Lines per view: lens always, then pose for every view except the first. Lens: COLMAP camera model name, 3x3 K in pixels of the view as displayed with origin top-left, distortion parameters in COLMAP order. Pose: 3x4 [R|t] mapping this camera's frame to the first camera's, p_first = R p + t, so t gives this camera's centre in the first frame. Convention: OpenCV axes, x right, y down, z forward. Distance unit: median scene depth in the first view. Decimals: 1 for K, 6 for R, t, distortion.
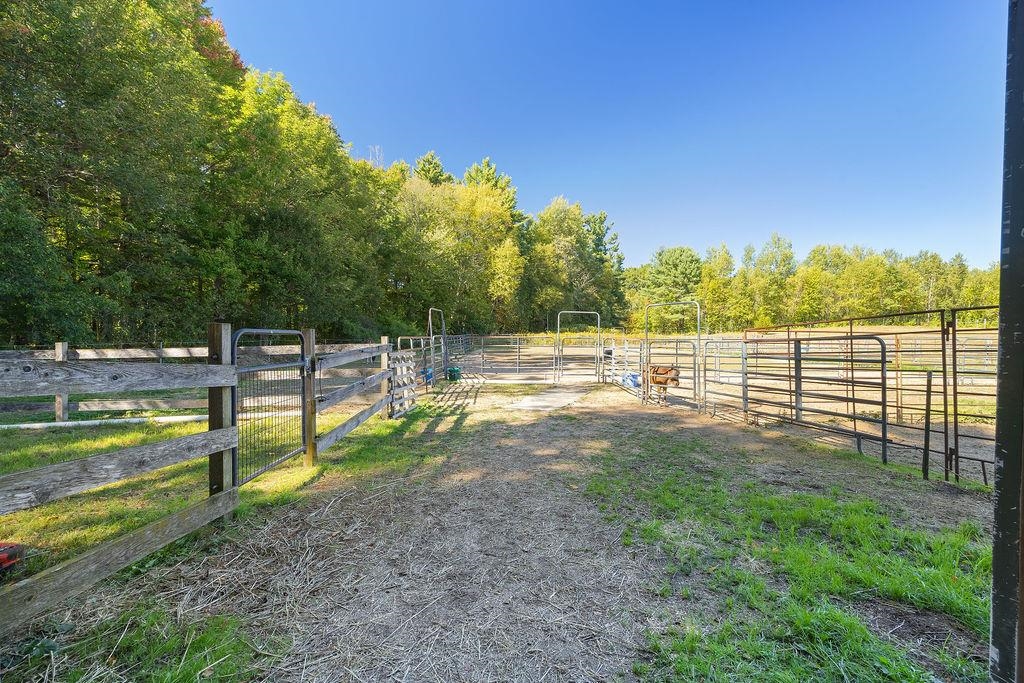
lens RADIAL K [[425.9, 0, 510.9], [0, 425.9, 340.6], [0, 0, 1]] dist [-0.000281, 0.000063]
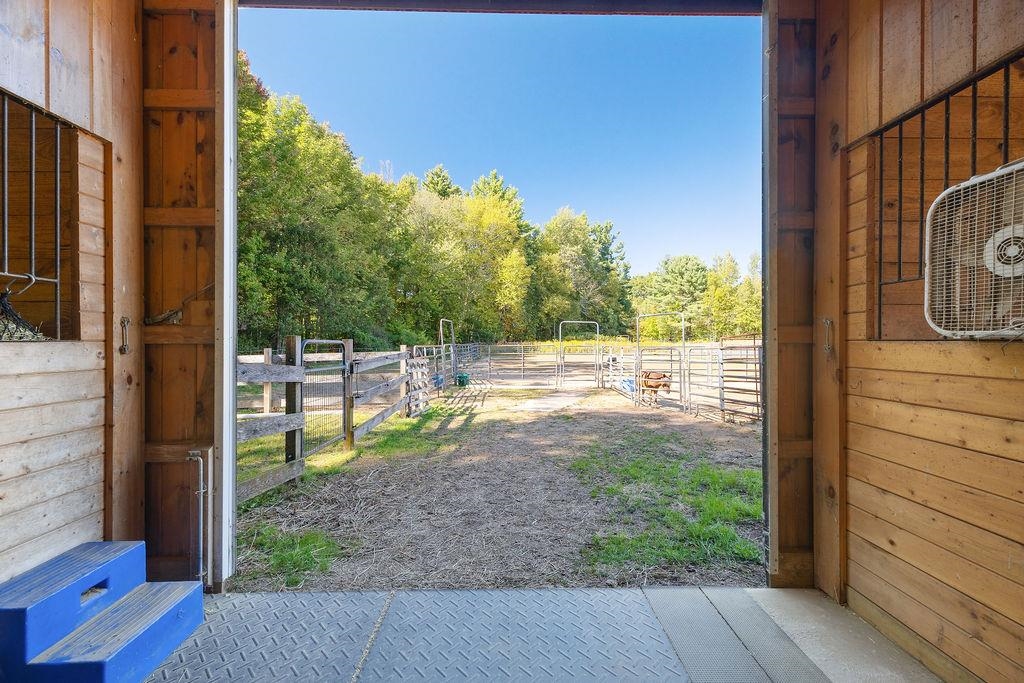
lens RADIAL K [[425.9, 0, 515.1], [0, 425.9, 340.7], [0, 0, 1]] dist [-0.000281, 0.000063]
pose [[0.999958, -0.004116, -0.008167, 0.009370], [0.003955, 0.999800, -0.019613, 0.001336], [0.008246, 0.019580, 0.999774, -0.097630]]
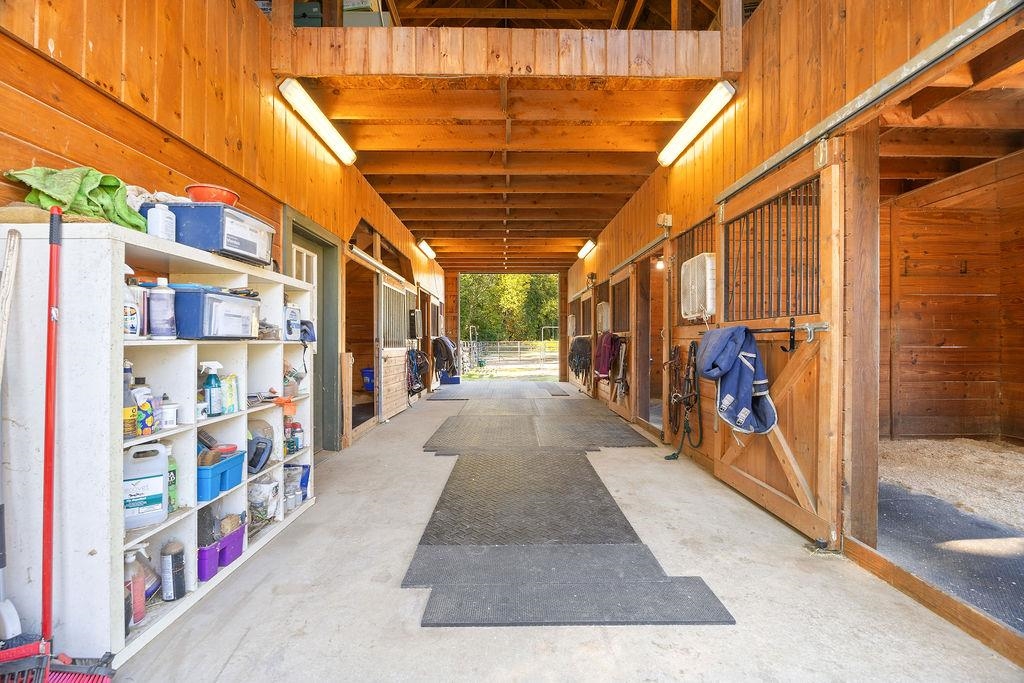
lens RADIAL K [[437.1, 0, 512.6], [0, 437.1, 341.6], [0, 0, 1]] dist [-0.000231, -0.000030]
pose [[0.999798, -0.004164, -0.019682, 0.035010], [0.003822, 0.999842, -0.017385, 0.033281], [0.019751, 0.017306, 0.999655, -1.057250]]
